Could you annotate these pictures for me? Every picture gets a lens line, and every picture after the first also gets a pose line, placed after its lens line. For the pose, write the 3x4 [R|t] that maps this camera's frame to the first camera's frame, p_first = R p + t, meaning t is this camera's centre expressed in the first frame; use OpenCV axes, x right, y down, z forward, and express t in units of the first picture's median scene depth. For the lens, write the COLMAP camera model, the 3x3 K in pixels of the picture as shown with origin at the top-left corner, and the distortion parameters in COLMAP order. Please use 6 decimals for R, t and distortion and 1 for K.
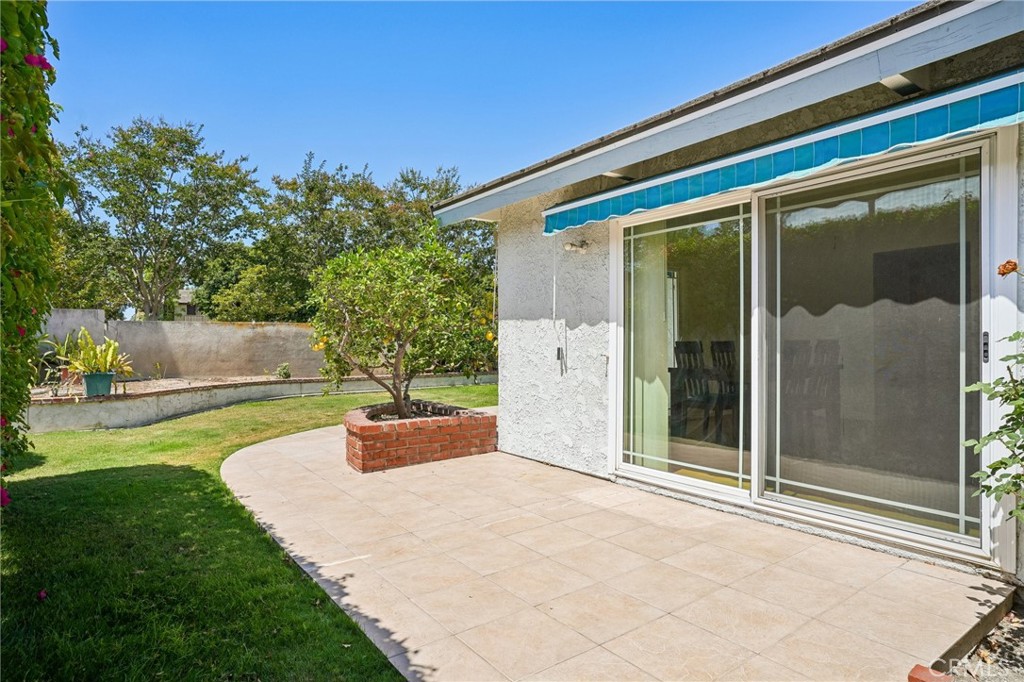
lens RADIAL K [[576.7, 0, 514.5], [0, 576.7, 345.0], [0, 0, 1]] dist [-0.022739, 0.000986]
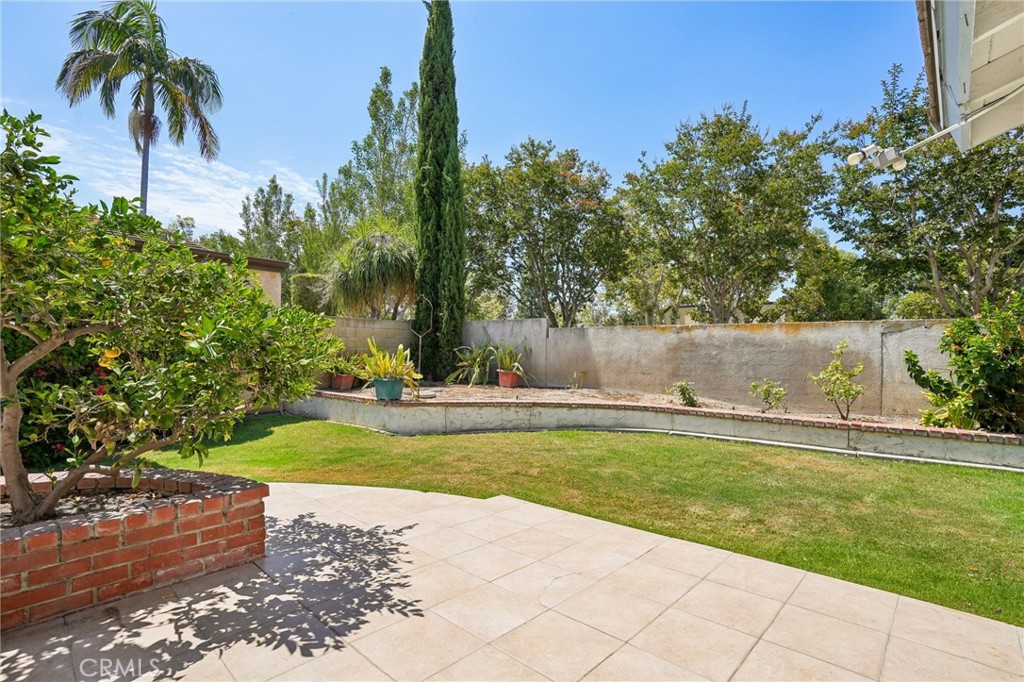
lens RADIAL K [[493.0, 0, 511.6], [0, 493.0, 341.5], [0, 0, 1]] dist [0.000303, 0.000172]
pose [[0.215326, -0.005292, -0.976528, 0.389678], [-0.013510, 0.999873, -0.008397, -0.026192], [0.976449, 0.015001, 0.215227, 1.867090]]
